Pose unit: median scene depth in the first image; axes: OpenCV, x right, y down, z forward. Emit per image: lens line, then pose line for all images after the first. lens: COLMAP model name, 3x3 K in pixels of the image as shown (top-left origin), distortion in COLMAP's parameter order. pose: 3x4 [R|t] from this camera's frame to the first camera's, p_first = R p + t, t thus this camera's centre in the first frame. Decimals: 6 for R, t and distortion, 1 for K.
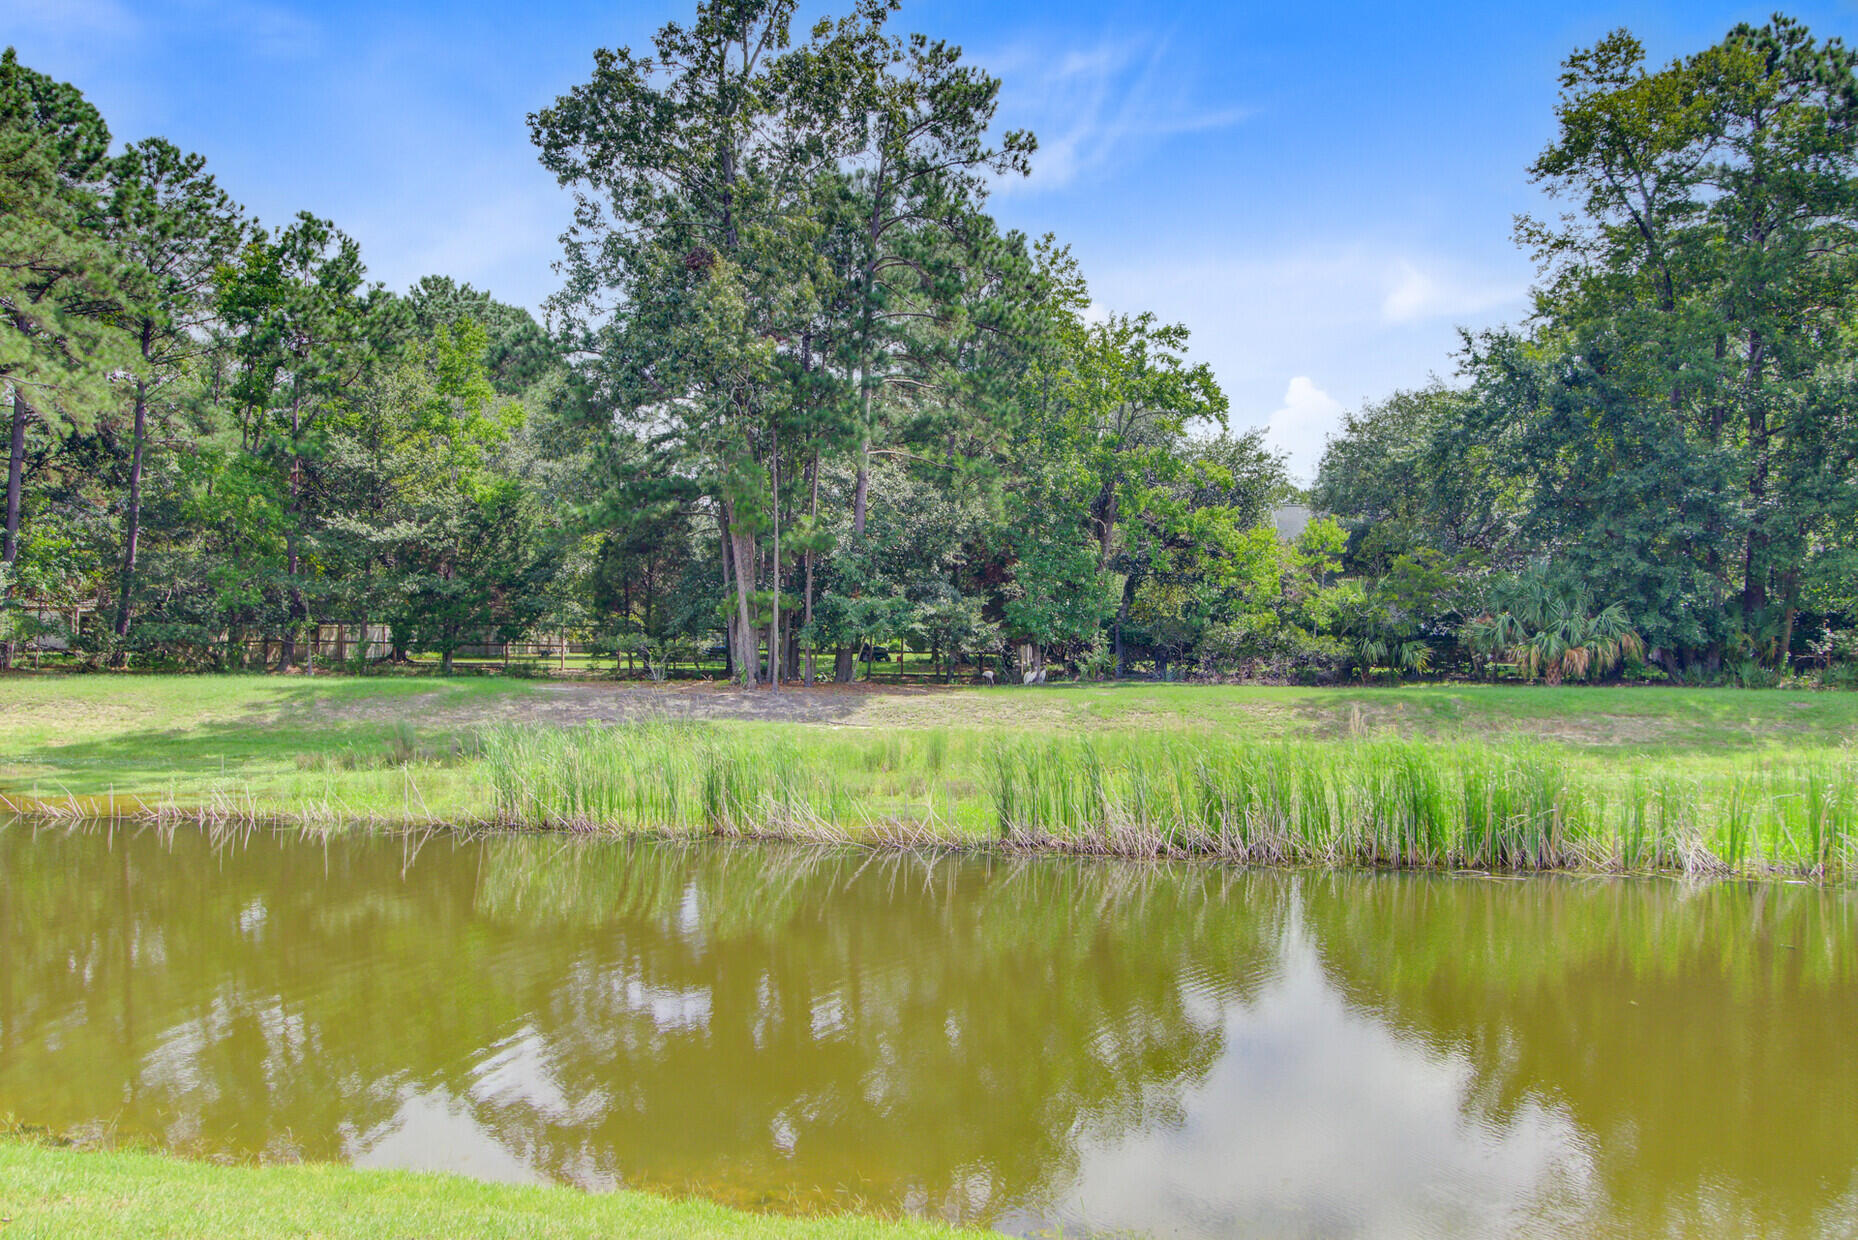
lens RADIAL K [[1448.3, 0, 924.8], [0, 1448.3, 602.8], [0, 0, 1]] dist [-0.003090, -0.007116]
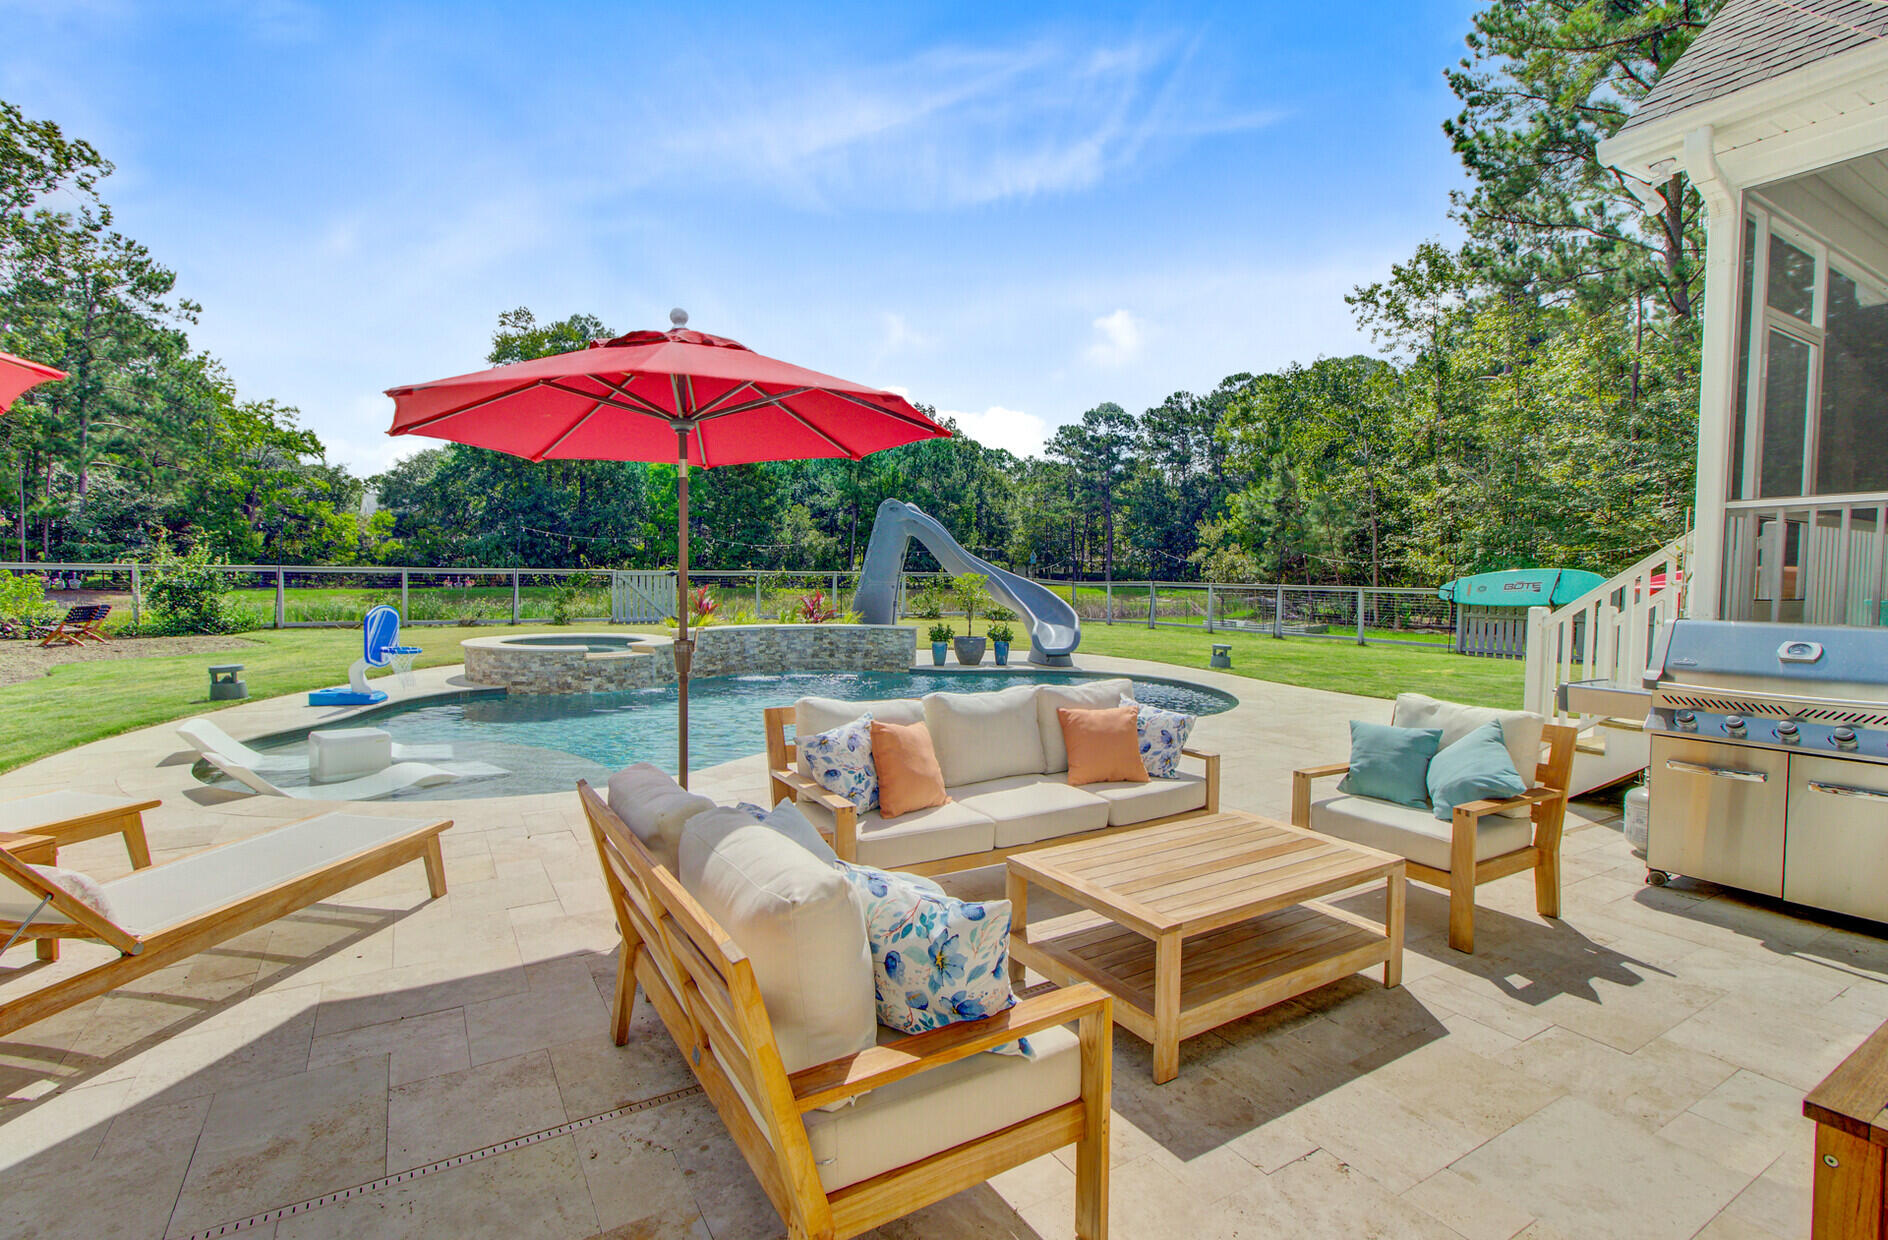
lens RADIAL K [[871.6, 0, 941.1], [0, 871.6, 605.7], [0, 0, 1]] dist [0.000577, -0.000349]
pose [[0.696090, -0.028944, 0.717371, -0.074334], [-0.018180, 0.998156, 0.057913, -0.006742], [-0.717725, -0.053354, 0.694280, -0.484529]]
